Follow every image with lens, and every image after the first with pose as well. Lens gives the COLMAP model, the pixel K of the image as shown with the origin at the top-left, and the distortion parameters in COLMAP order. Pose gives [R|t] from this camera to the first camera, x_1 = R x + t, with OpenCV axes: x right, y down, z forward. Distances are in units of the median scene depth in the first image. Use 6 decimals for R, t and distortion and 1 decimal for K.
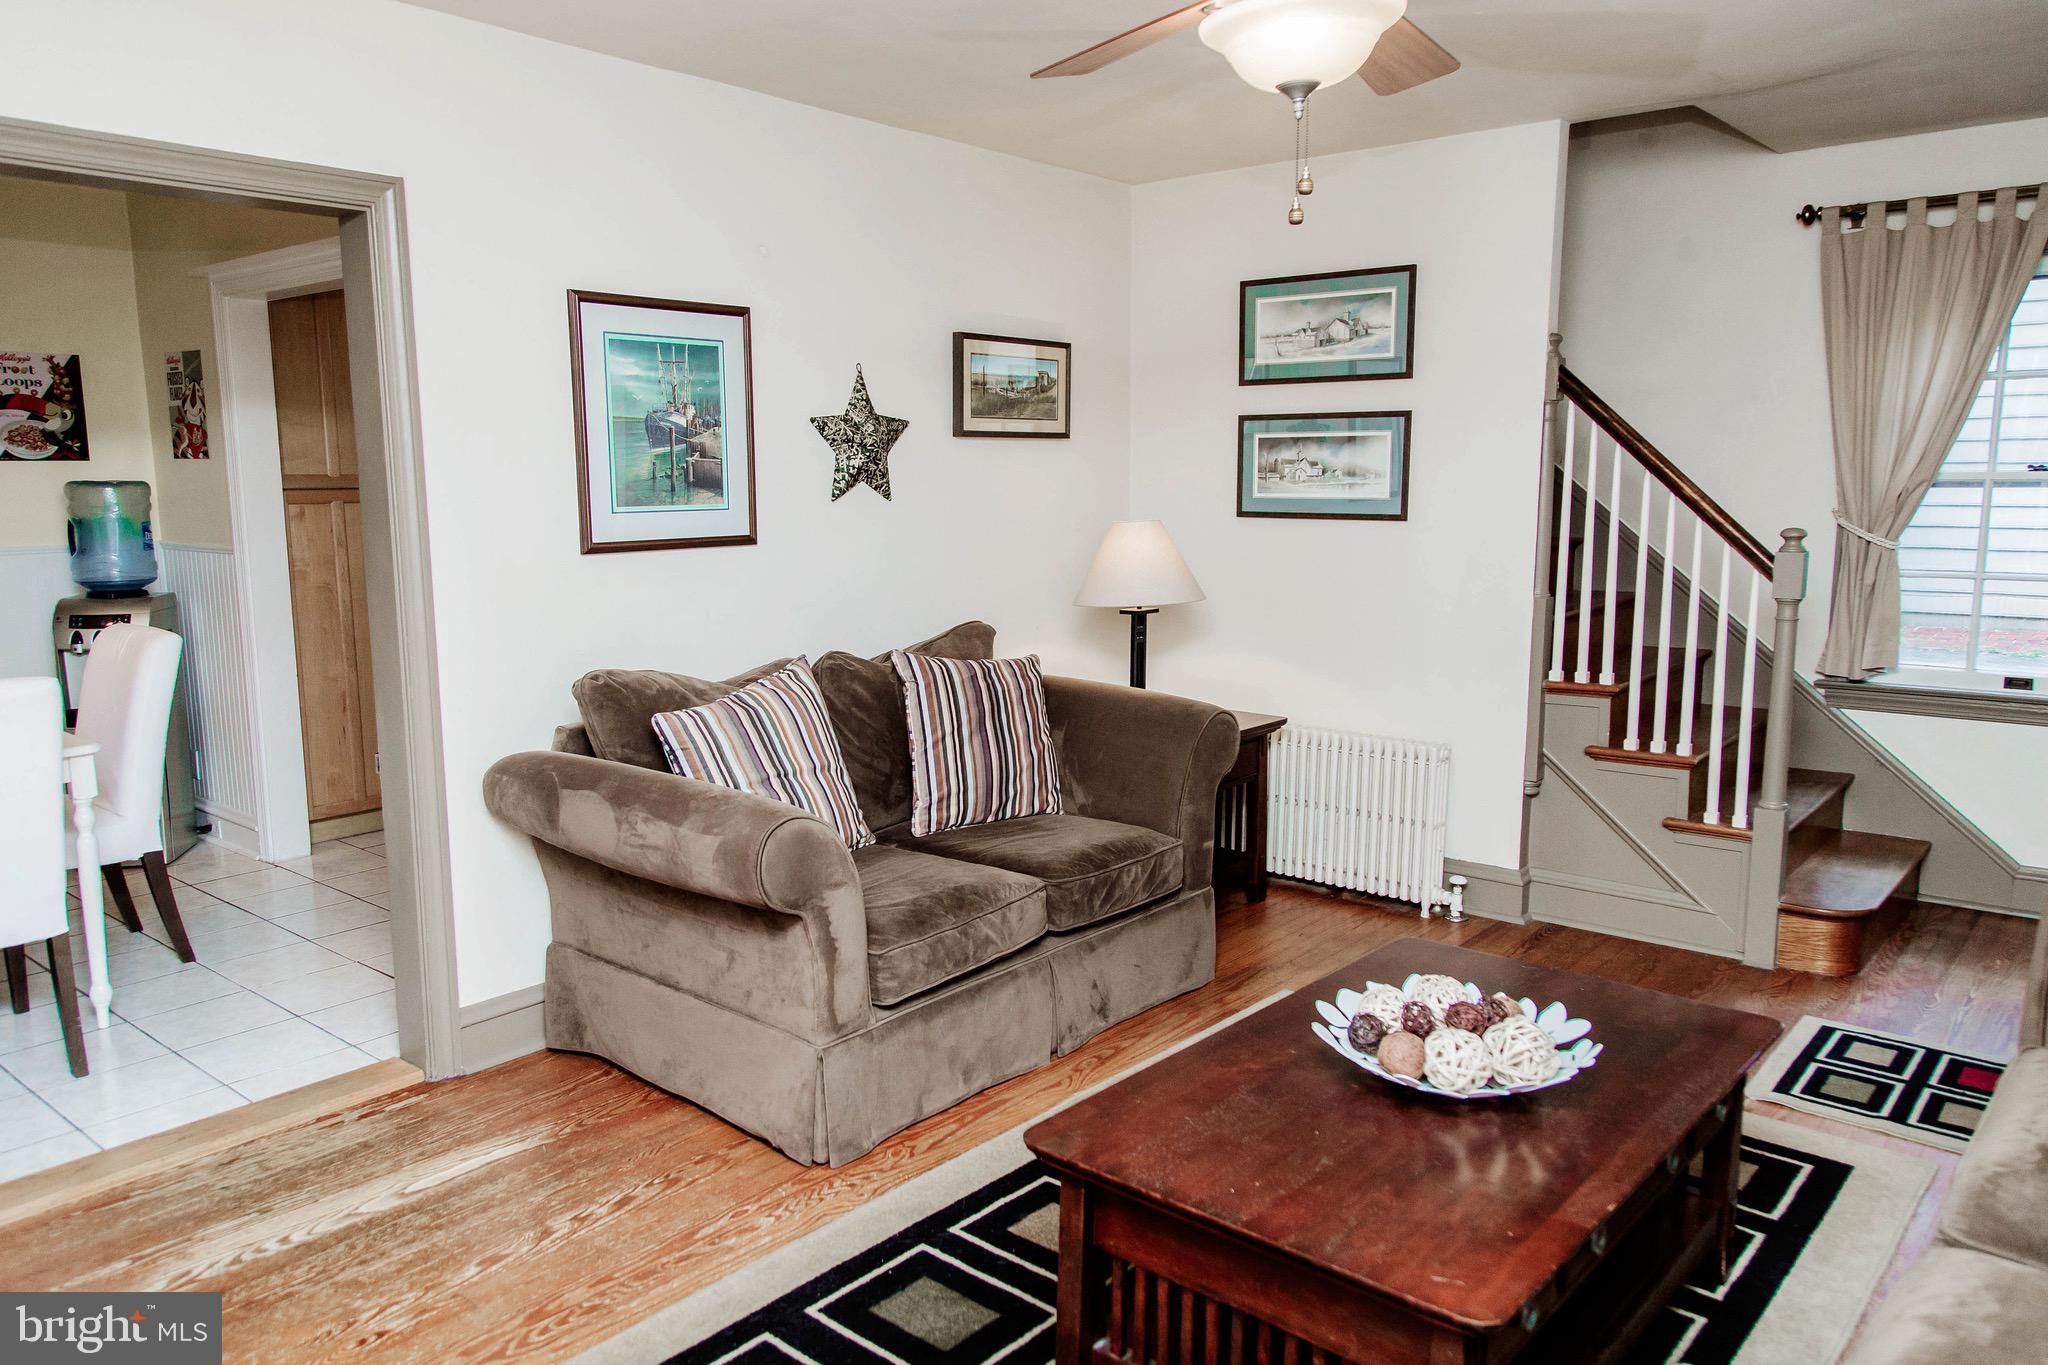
lens RADIAL K [[1464.5, 0, 1019.8], [0, 1464.5, 686.7], [0, 0, 1]] dist [0.004258, 0.000946]
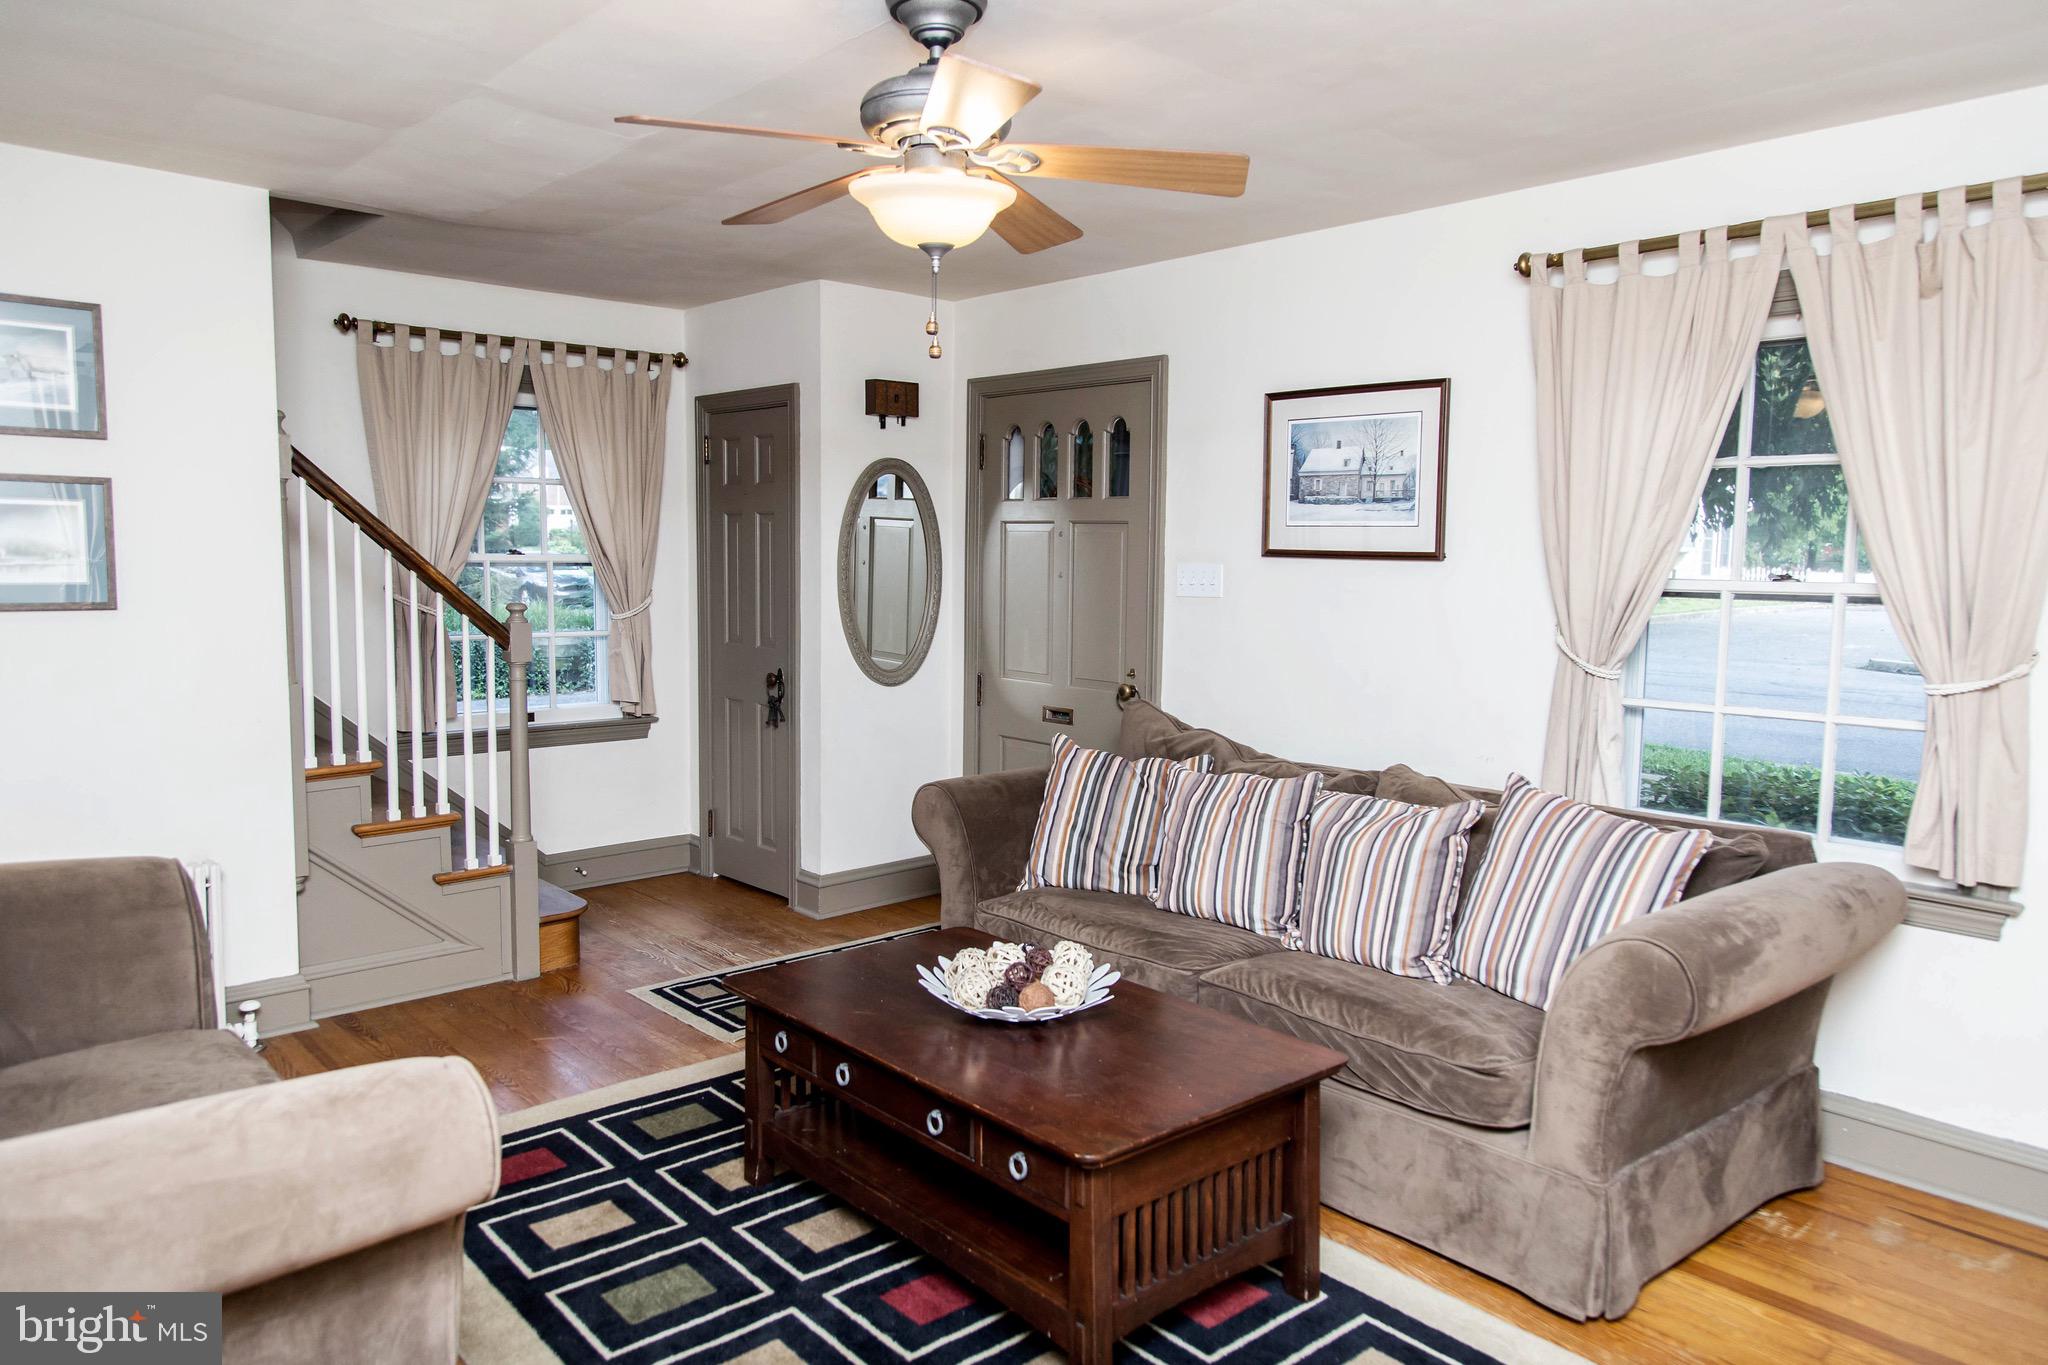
lens RADIAL K [[1377.2, 0, 1027.6], [0, 1377.2, 679.5], [0, 0, 1]] dist [0.008354, 0.001805]
pose [[0.117064, -0.084573, 0.989517, -0.495261], [0.134715, 0.988510, 0.068549, -0.062813], [-0.983945, 0.125278, 0.127112, 0.429135]]
